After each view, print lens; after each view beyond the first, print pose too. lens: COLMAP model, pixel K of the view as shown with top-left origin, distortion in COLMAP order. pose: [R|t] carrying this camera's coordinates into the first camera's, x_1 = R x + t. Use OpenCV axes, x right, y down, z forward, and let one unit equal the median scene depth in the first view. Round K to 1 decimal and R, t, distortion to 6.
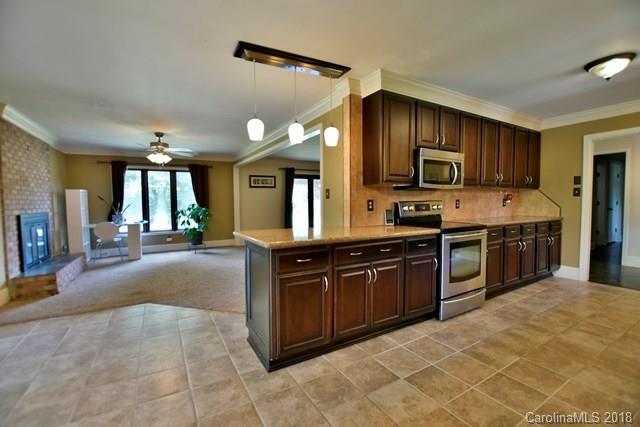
lens RADIAL K [[281.3, 0, 319.8], [0, 281.3, 215.5], [0, 0, 1]] dist [-0.030638, 0.003582]
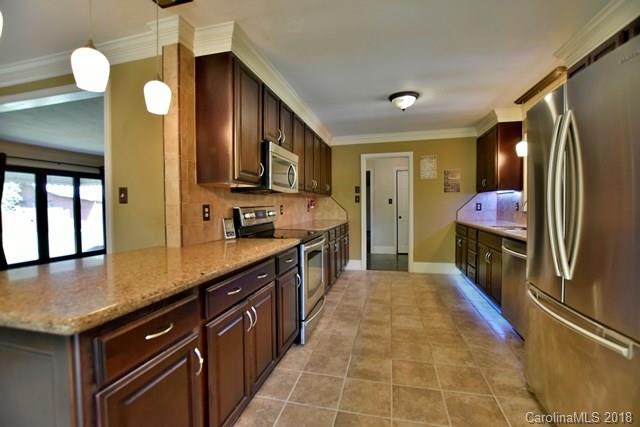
lens RADIAL K [[281.3, 0, 318.6], [0, 281.3, 214.6], [0, 0, 1]] dist [-0.030638, 0.003582]
pose [[0.693820, -0.020800, 0.719848, -0.131636], [0.040694, 0.999118, -0.010354, -0.012774], [-0.718998, 0.036477, 0.694055, 0.317071]]
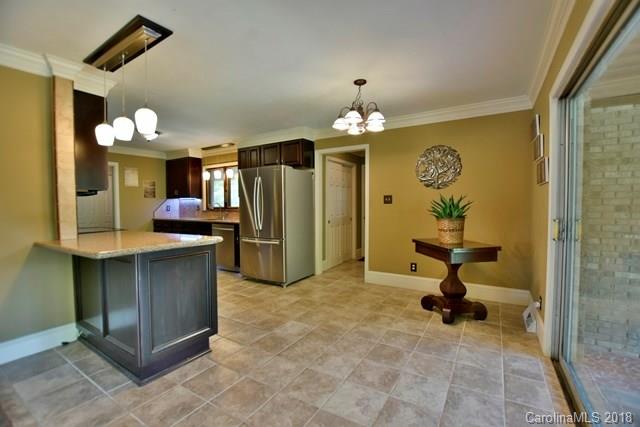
lens RADIAL K [[281.3, 0, 324.8], [0, 281.3, 212.6], [0, 0, 1]] dist [-0.030638, 0.003582]
pose [[-0.480654, -0.009183, 0.876862, -0.932363], [0.056494, 0.997544, 0.041414, -0.024405], [-0.875089, 0.069443, -0.478955, 0.716999]]
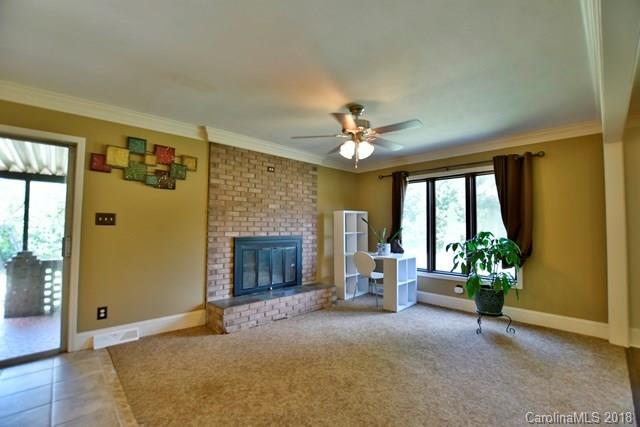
lens RADIAL K [[281.3, 0, 321.6], [0, 281.3, 216.2], [0, 0, 1]] dist [-0.030638, 0.003582]
pose [[0.236229, -0.019708, -0.971497, -0.063223], [-0.062467, 0.997418, -0.035423, -0.074595], [0.969687, 0.069055, 0.234388, 1.298515]]
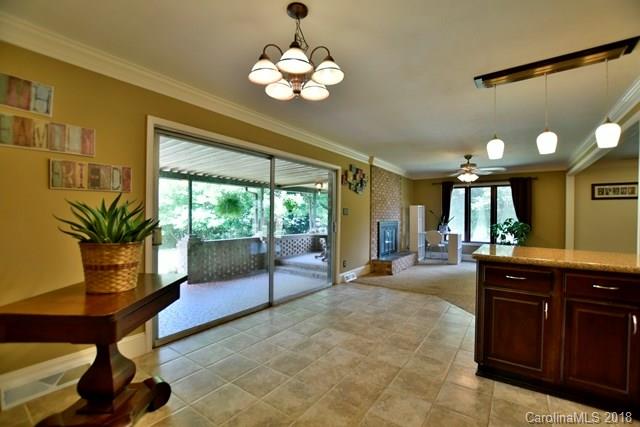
lens RADIAL K [[281.3, 0, 322.7], [0, 281.3, 213.9], [0, 0, 1]] dist [-0.030638, 0.003582]
pose [[0.418679, 0.011357, -0.908063, 0.345758], [-0.060638, 0.998040, -0.015475, -0.003742], [0.906107, 0.061542, 0.418547, -0.016474]]
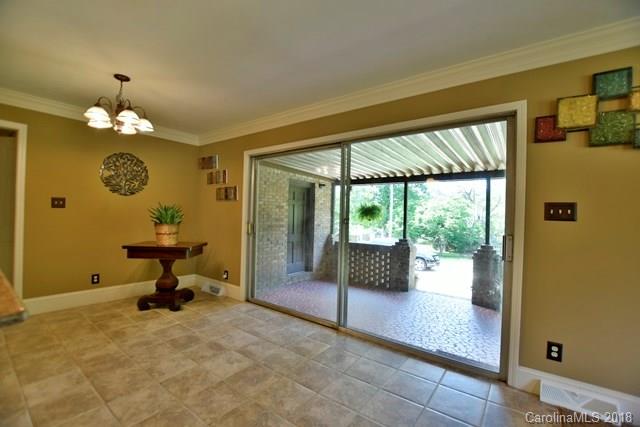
lens RADIAL K [[281.3, 0, 319.0], [0, 281.3, 213.1], [0, 0, 1]] dist [-0.030638, 0.003582]
pose [[-0.921508, -0.015214, -0.388061, -0.405775], [-0.035410, 0.998362, 0.044945, -0.057575], [0.386741, 0.055158, -0.920537, 1.169927]]
